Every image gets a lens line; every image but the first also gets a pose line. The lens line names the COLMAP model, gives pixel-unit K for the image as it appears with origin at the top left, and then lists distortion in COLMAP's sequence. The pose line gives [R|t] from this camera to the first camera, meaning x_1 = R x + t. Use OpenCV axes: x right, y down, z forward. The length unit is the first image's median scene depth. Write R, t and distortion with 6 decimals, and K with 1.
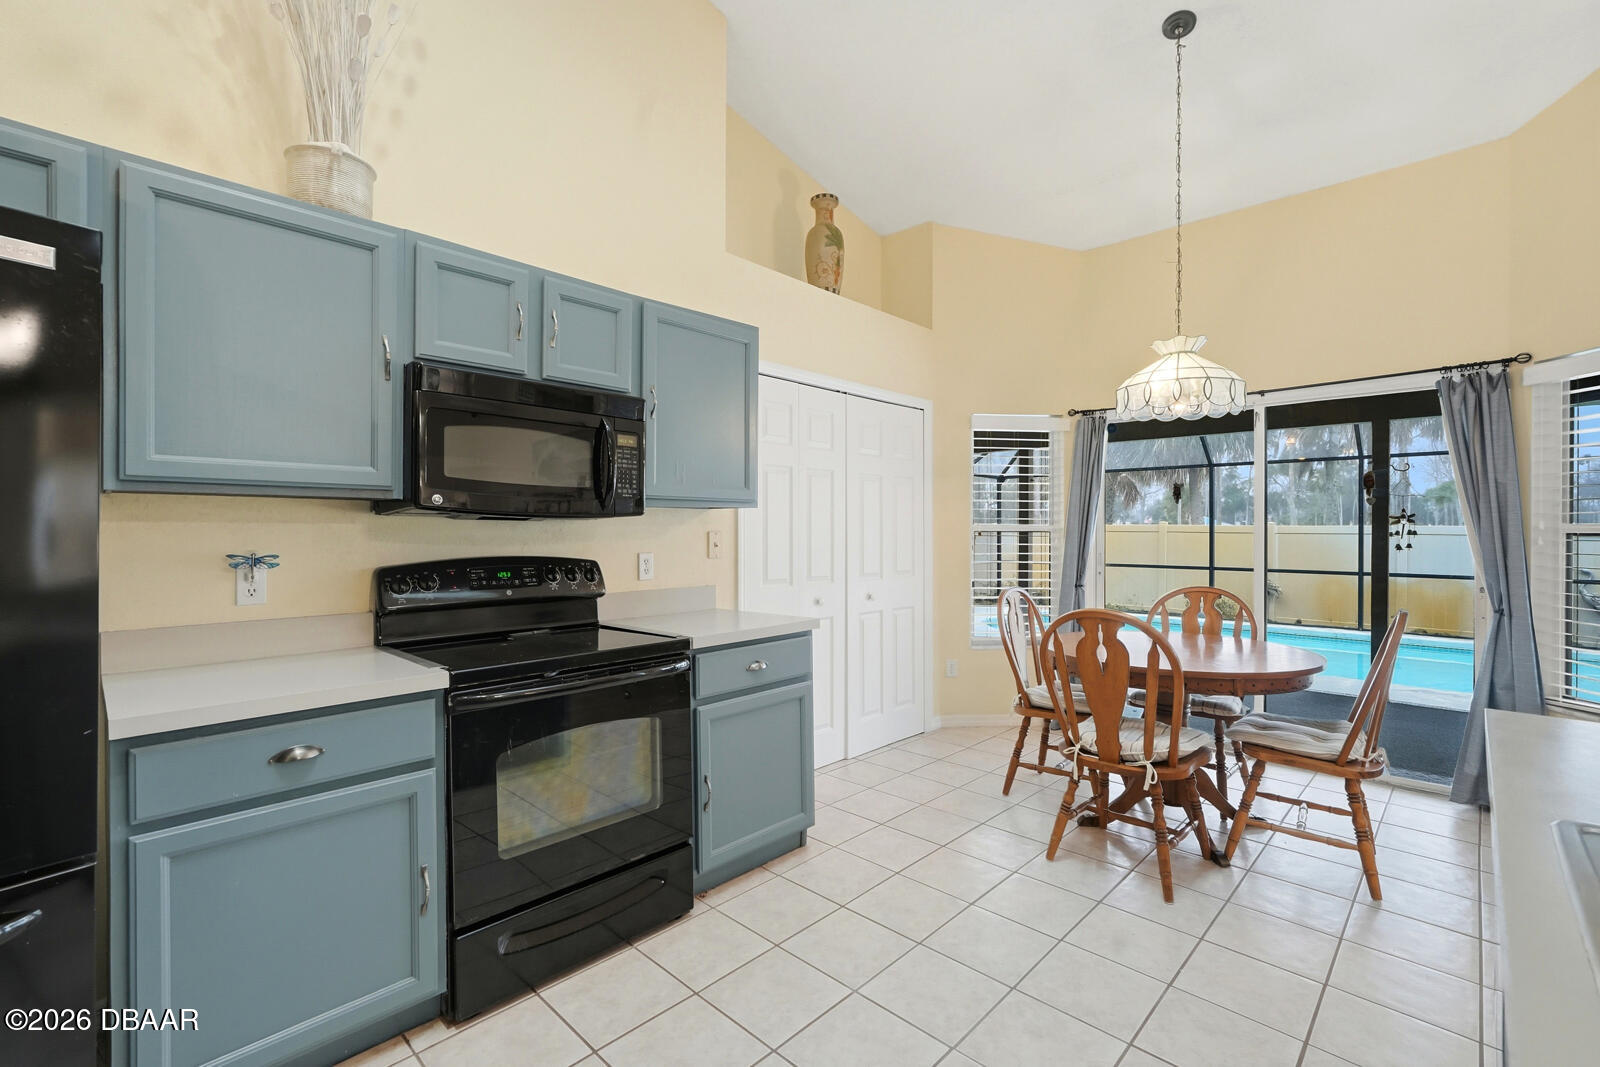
lens RADIAL K [[703.7, 0, 802.0], [0, 703.7, 534.7], [0, 0, 1]] dist [0.003088, -0.000037]
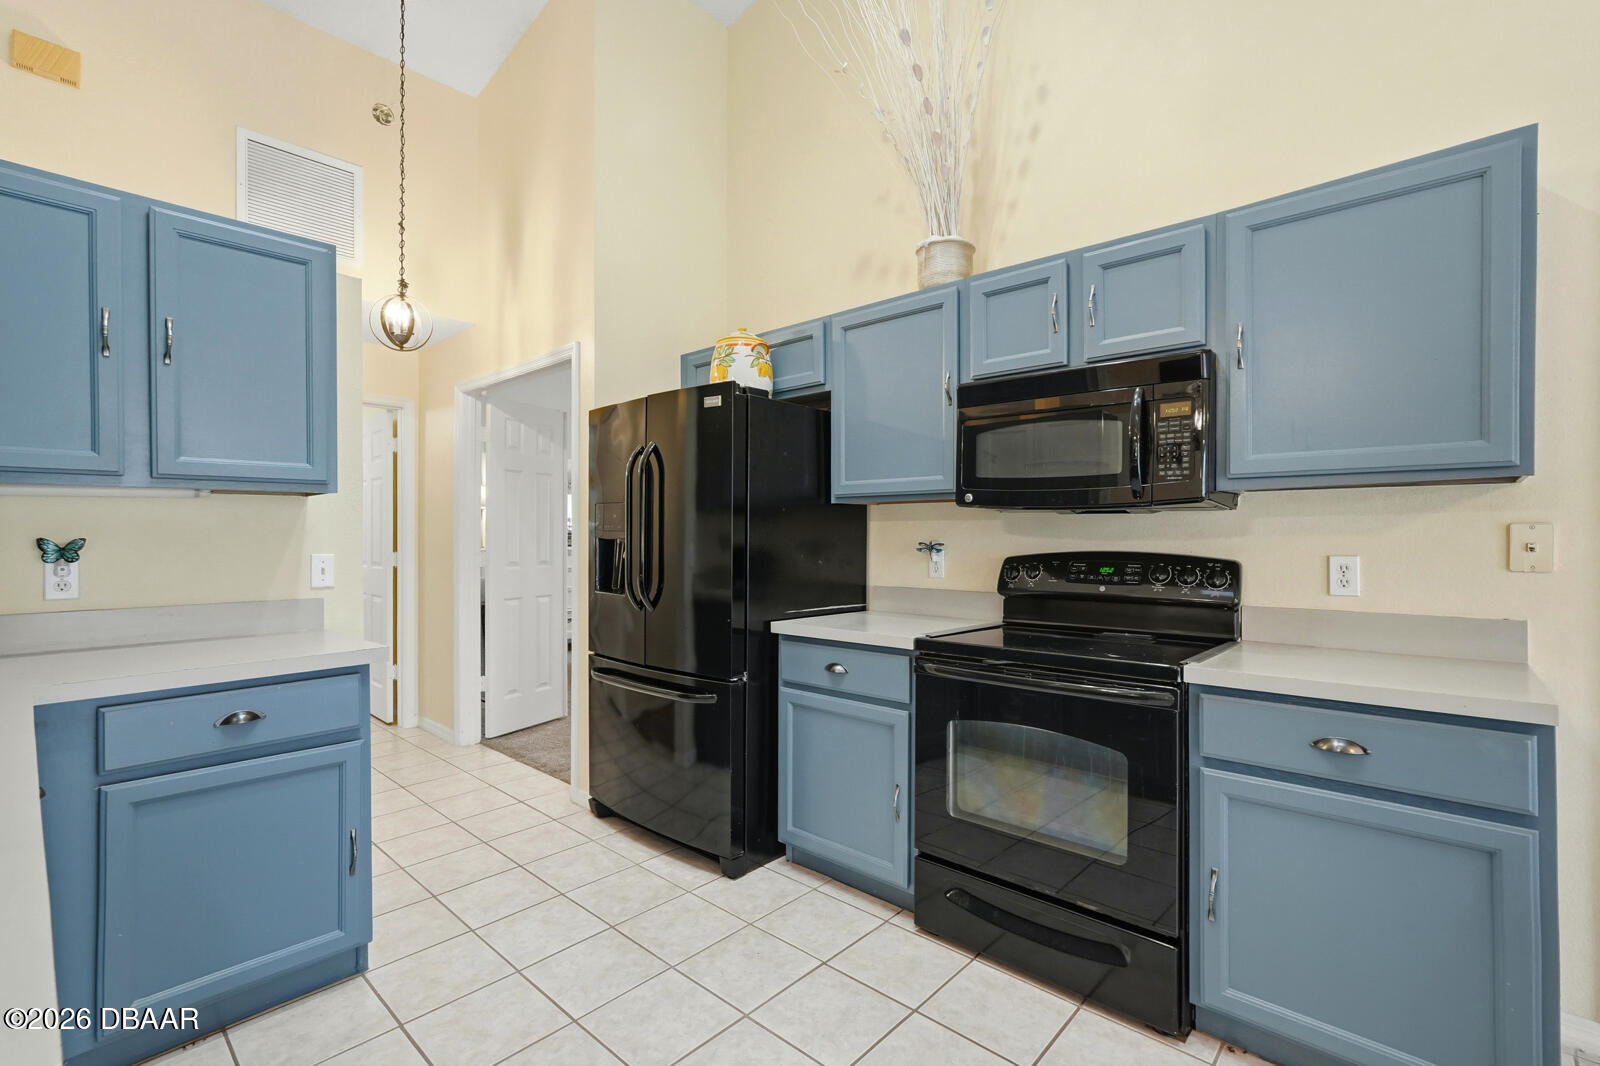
lens RADIAL K [[703.7, 0, 802.1], [0, 703.7, 530.9], [0, 0, 1]] dist [0.003088, -0.000037]
pose [[0.023556, 0.012075, -0.999650, 0.565433], [0.004992, 0.999913, 0.012196, -0.011602], [0.999710, -0.005277, 0.023494, 0.586162]]
